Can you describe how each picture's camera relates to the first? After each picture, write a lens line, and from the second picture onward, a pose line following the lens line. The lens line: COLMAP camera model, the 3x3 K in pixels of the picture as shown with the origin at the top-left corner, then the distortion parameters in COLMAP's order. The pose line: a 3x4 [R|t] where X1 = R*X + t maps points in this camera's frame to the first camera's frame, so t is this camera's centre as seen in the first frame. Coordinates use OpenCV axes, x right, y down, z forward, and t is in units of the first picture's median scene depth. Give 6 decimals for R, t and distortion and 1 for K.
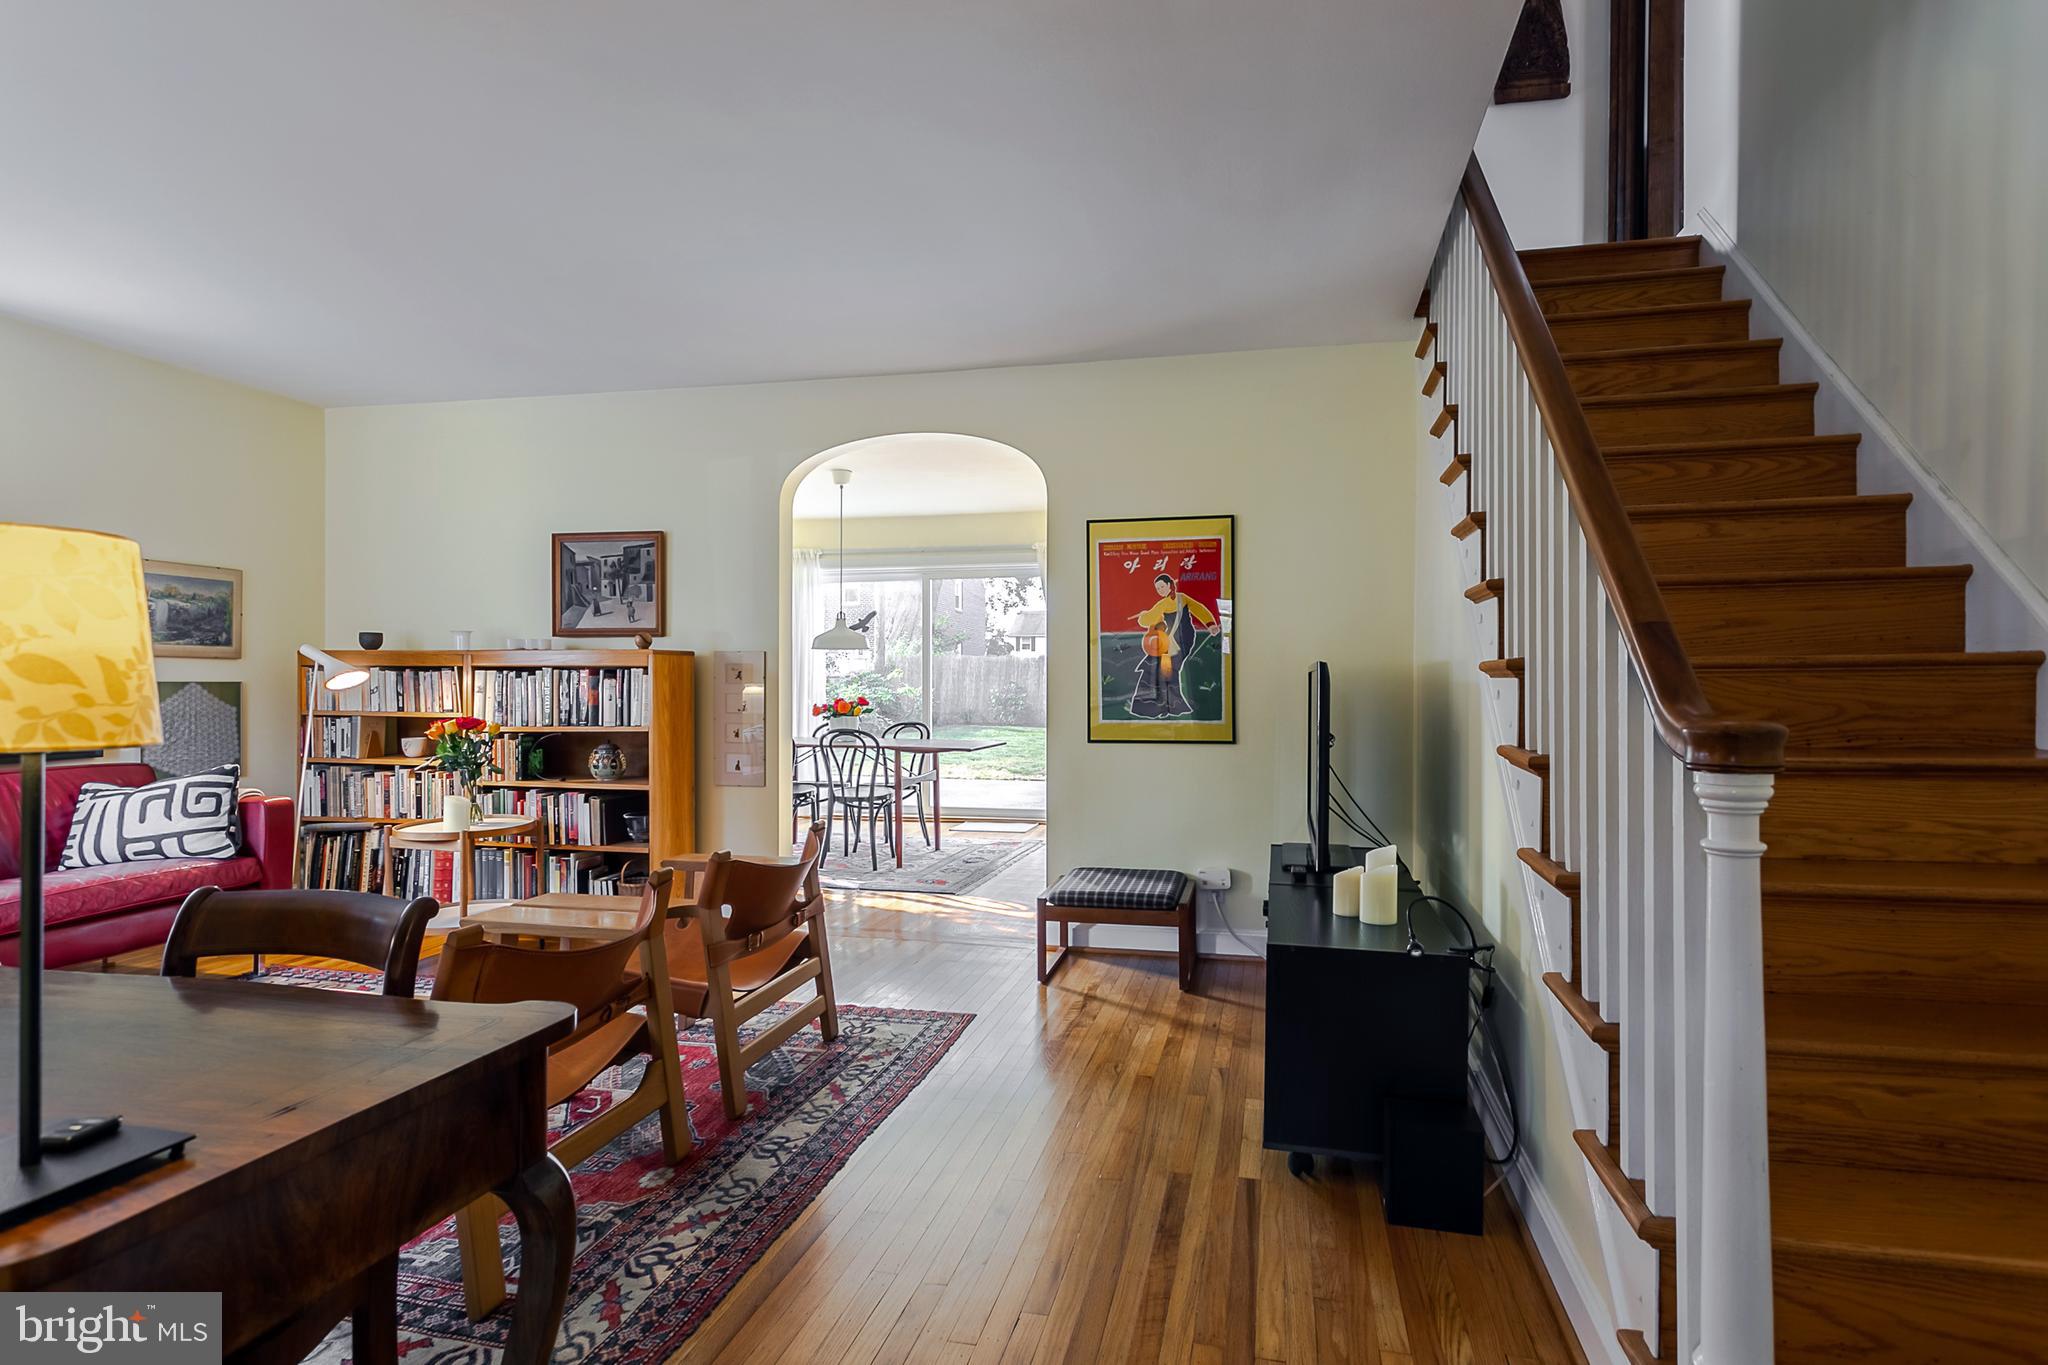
lens RADIAL K [[1000.6, 0, 1017.9], [0, 1000.6, 668.8], [0, 0, 1]] dist [-0.000365, 0.000434]
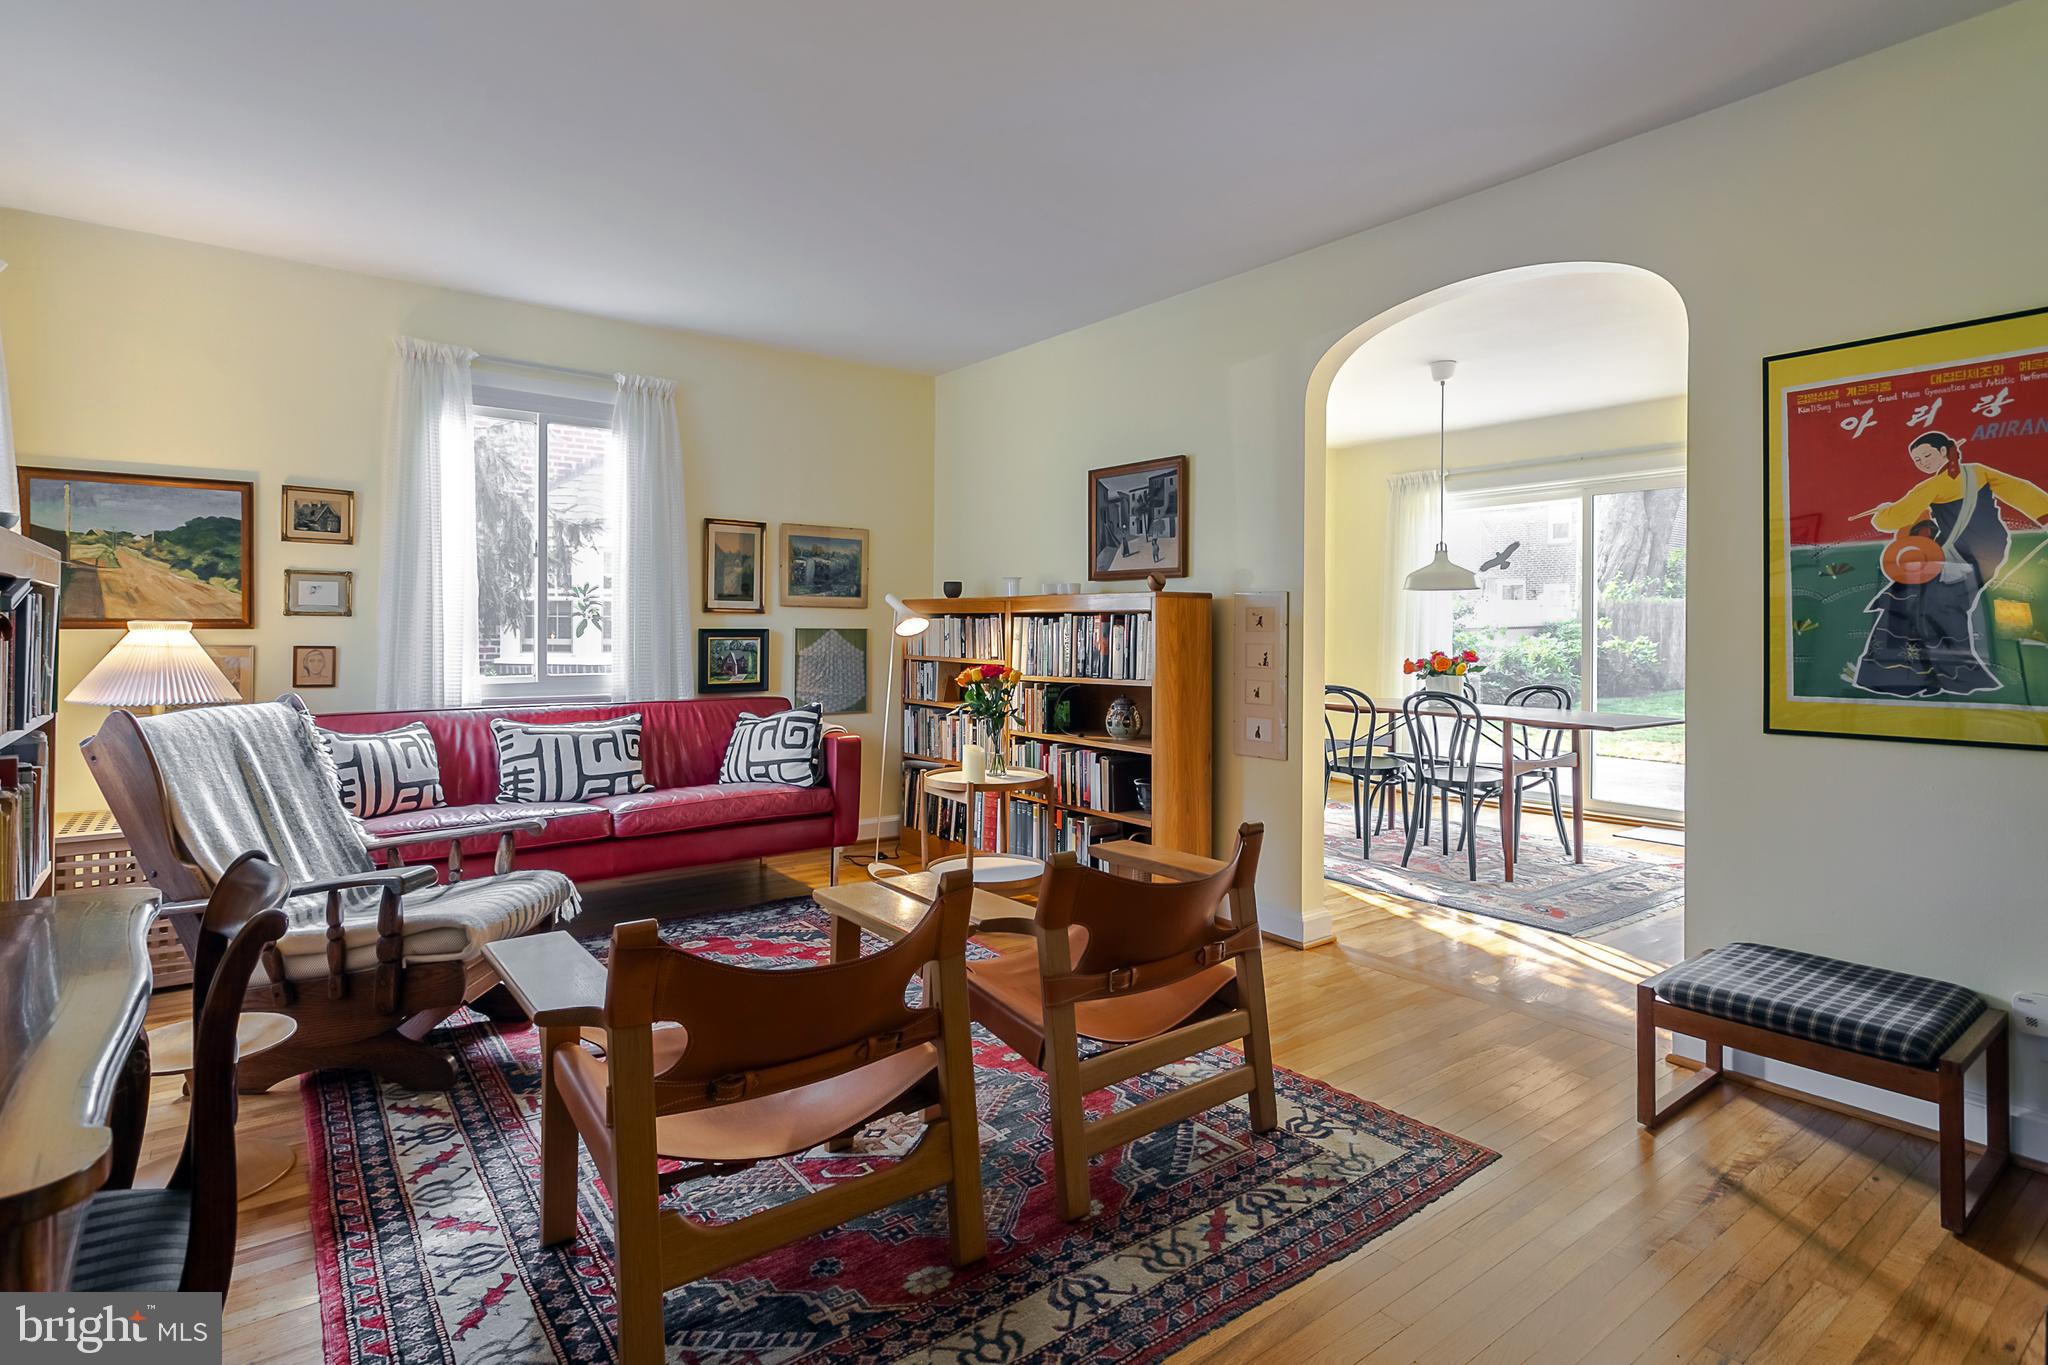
lens RADIAL K [[1034.8, 0, 1022.3], [0, 1034.8, 623.2], [0, 0, 1]] dist [0.000433, 0.002210]
pose [[0.786308, -0.000828, -0.617834, 0.093954], [0.002913, 0.999993, 0.002367, 0.005474], [0.617828, -0.003661, 0.786305, 0.226192]]
